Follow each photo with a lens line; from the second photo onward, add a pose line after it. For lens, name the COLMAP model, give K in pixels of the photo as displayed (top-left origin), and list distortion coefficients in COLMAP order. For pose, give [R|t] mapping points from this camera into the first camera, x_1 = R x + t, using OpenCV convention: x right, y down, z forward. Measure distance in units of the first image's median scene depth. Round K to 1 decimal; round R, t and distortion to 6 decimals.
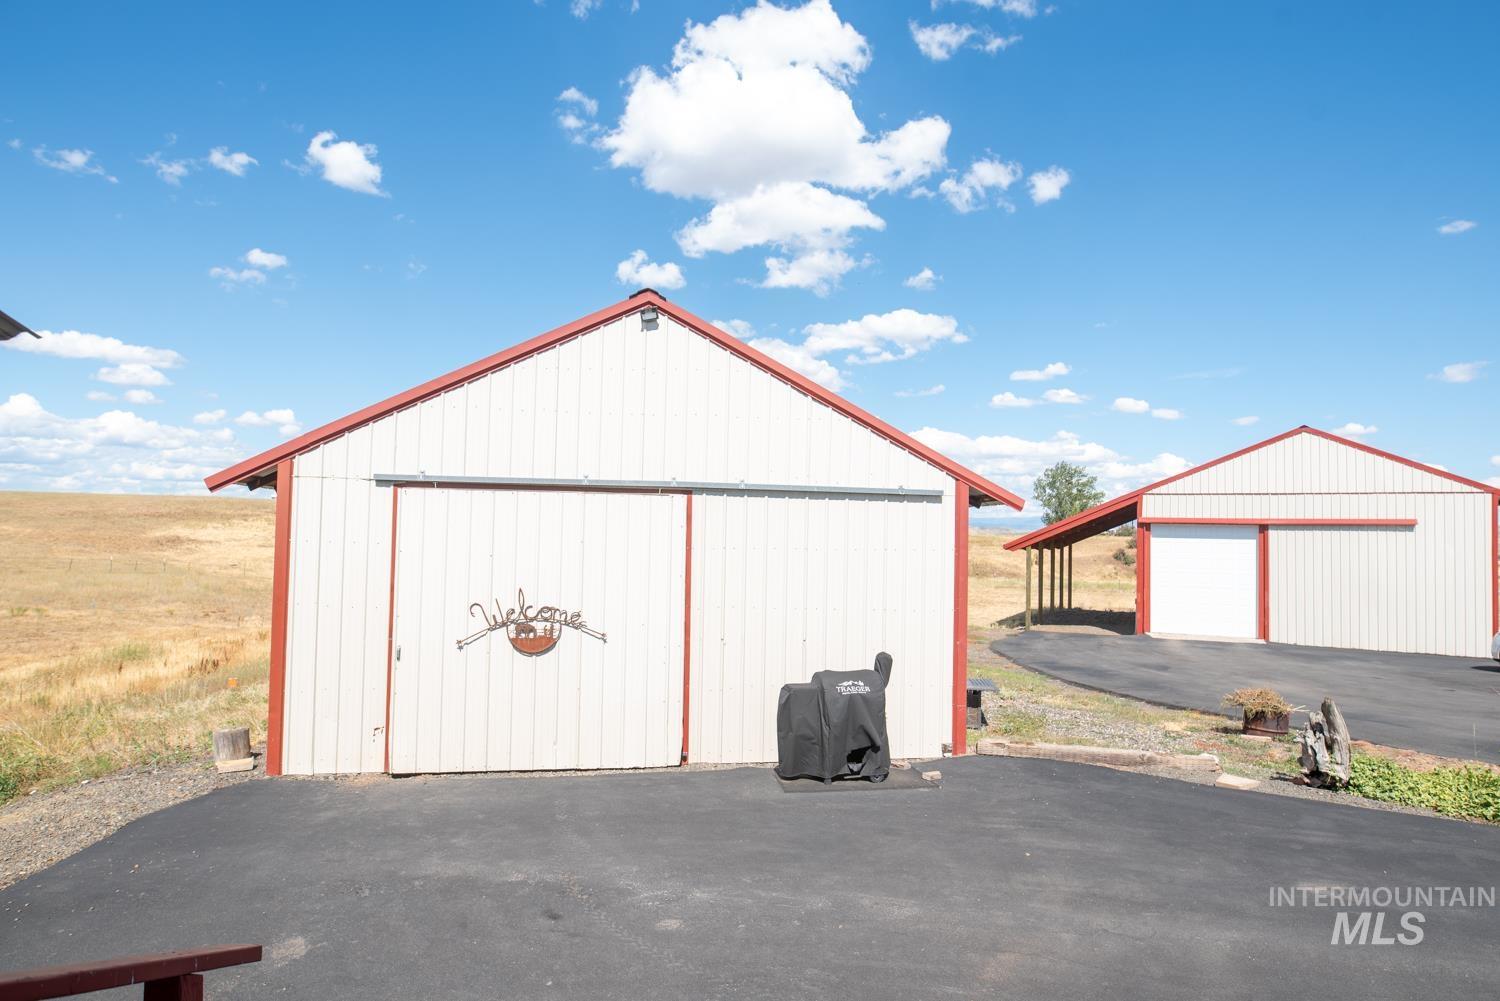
lens RADIAL K [[866.4, 0, 754.9], [0, 866.4, 503.7], [0, 0, 1]] dist [-0.020863, -0.000048]
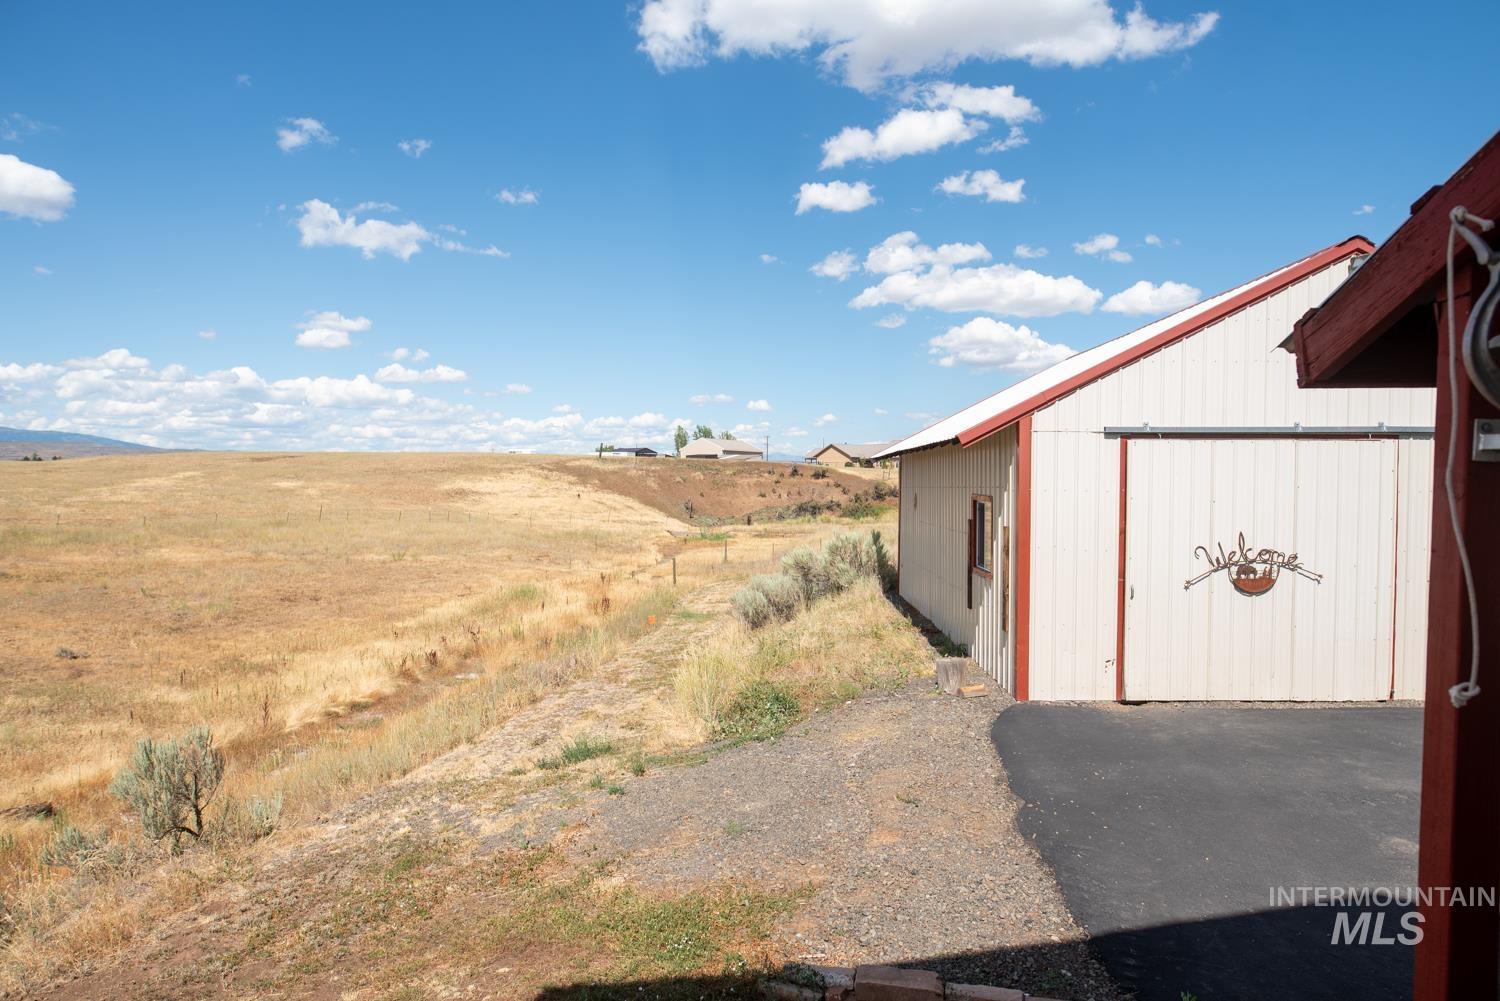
lens RADIAL K [[866.4, 0, 754.9], [0, 866.4, 503.7], [0, 0, 1]] dist [-0.020863, -0.000048]
pose [[0.979550, -0.011458, -0.200876, -0.639459], [0.024155, 0.997853, 0.060871, -0.014907], [0.199748, -0.064478, 0.977724, -0.142326]]
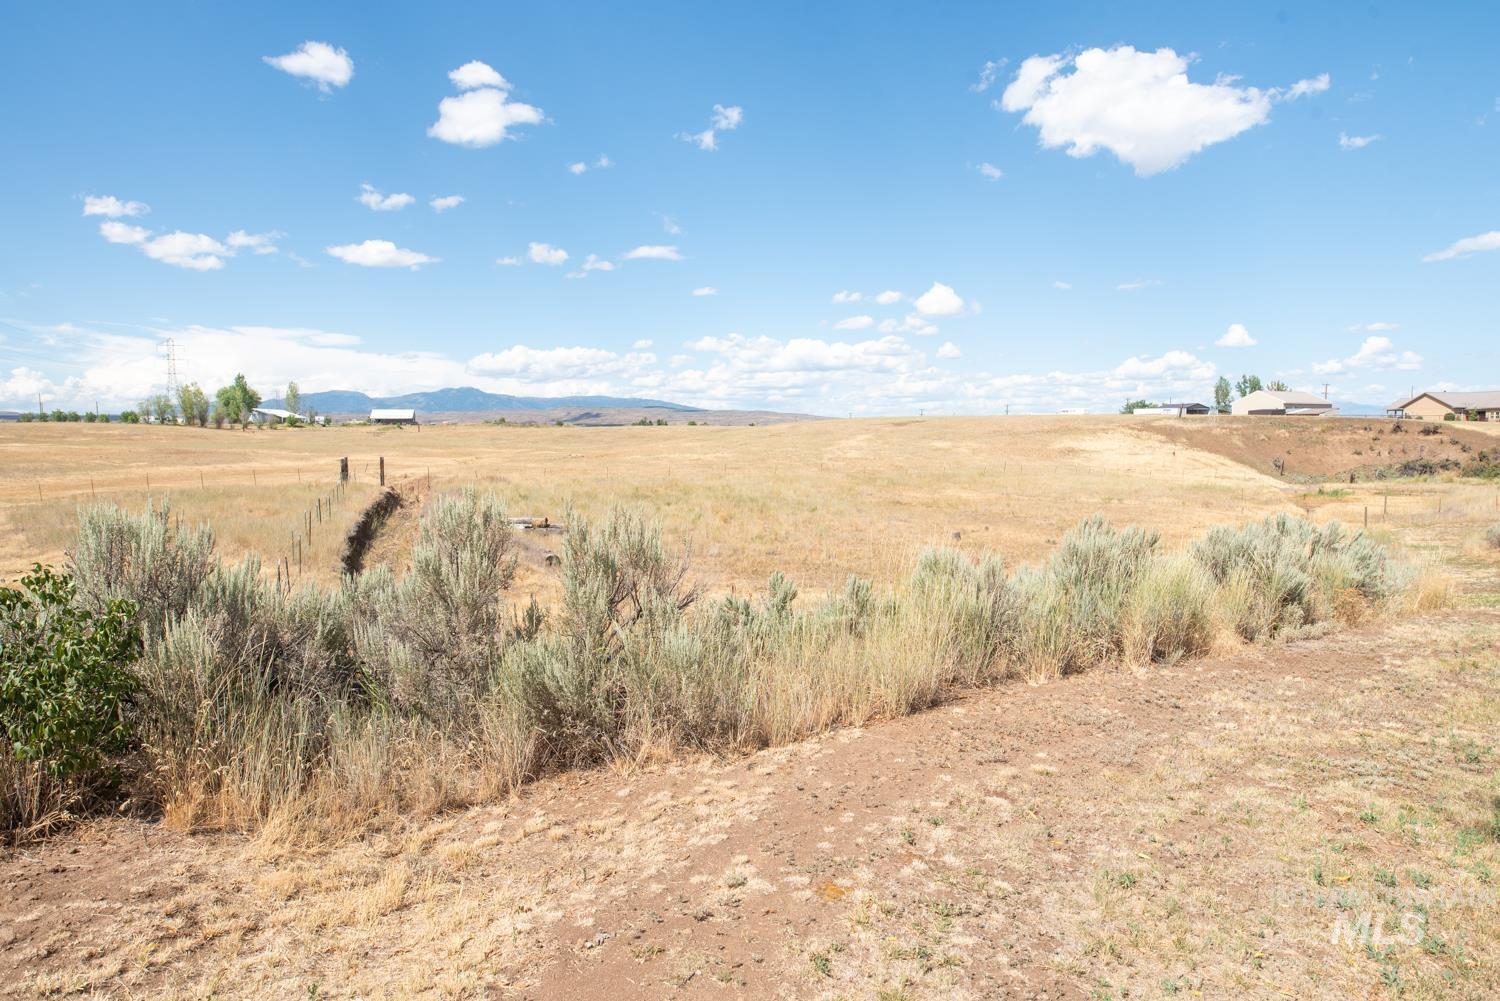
lens RADIAL K [[869.1, 0, 755.1], [0, 869.1, 507.0], [0, 0, 1]] dist [-0.019116, -0.000279]
pose [[0.730997, 0.032047, -0.681628, -0.983481], [0.046981, 0.994163, 0.097124, -0.186670], [0.680761, -0.103021, 0.725224, -2.433480]]
